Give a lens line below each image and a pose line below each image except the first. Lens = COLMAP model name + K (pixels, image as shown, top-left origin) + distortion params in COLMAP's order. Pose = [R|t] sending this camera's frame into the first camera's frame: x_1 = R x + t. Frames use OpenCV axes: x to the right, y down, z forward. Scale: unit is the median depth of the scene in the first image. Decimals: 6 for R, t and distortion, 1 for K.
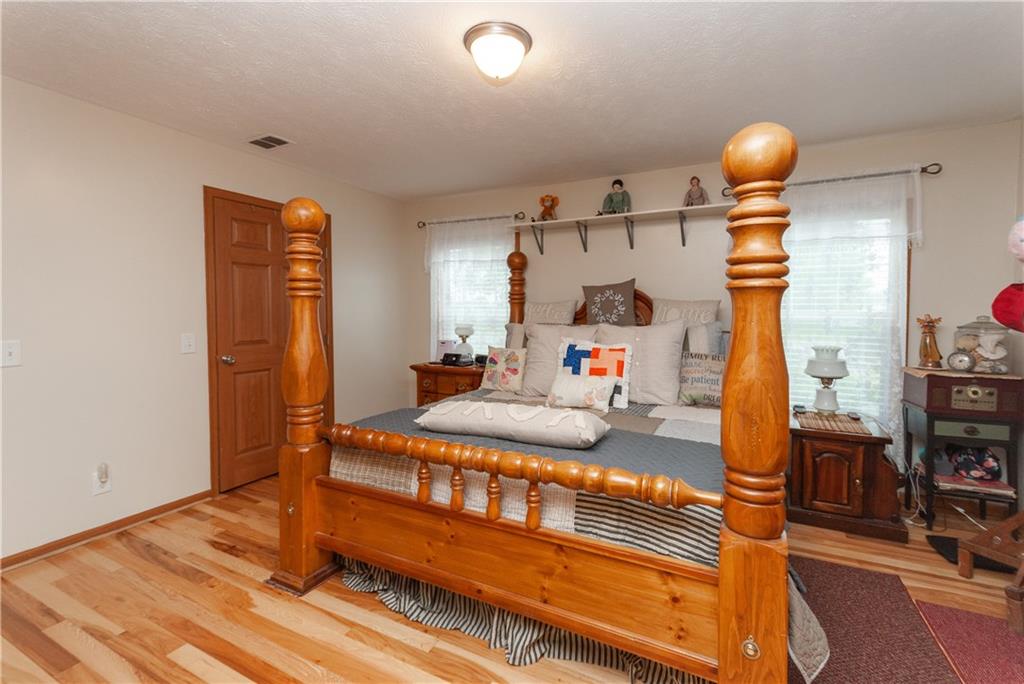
lens RADIAL K [[456.7, 0, 512.0], [0, 456.7, 333.5], [0, 0, 1]] dist [0.001623, 0.000817]
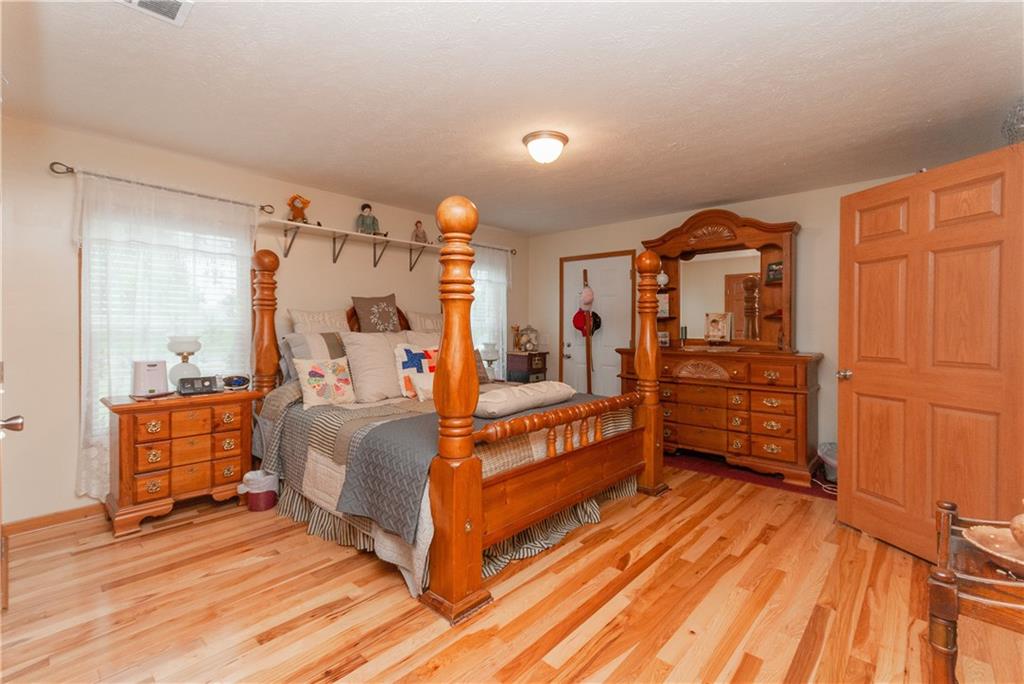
lens RADIAL K [[456.7, 0, 512.0], [0, 456.7, 333.5], [0, 0, 1]] dist [0.001623, 0.000817]
pose [[0.266976, -0.016268, 0.963566, -0.827569], [0.042069, 0.999101, 0.005212, -0.009125], [-0.962785, 0.039145, 0.267420, 0.390204]]
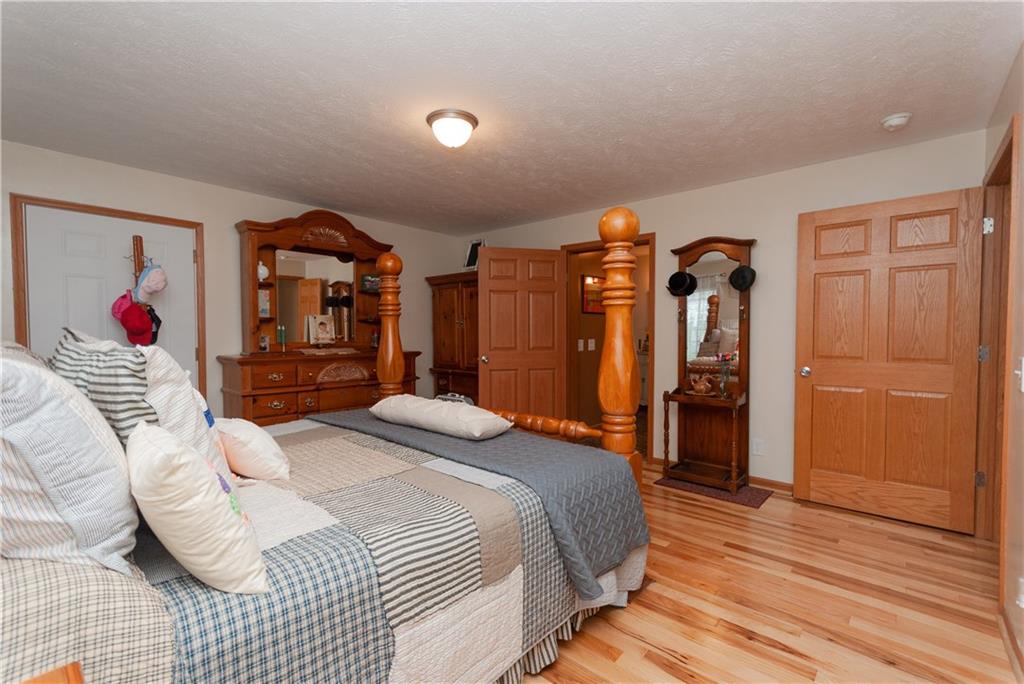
lens RADIAL K [[458.6, 0, 514.6], [0, 458.6, 346.1], [0, 0, 1]] dist [0.000707, 0.000196]
pose [[-0.970823, -0.012895, 0.239451, -0.295196], [0.006658, 0.996719, 0.080666, -0.048178], [-0.239706, 0.079906, -0.967552, 1.254889]]
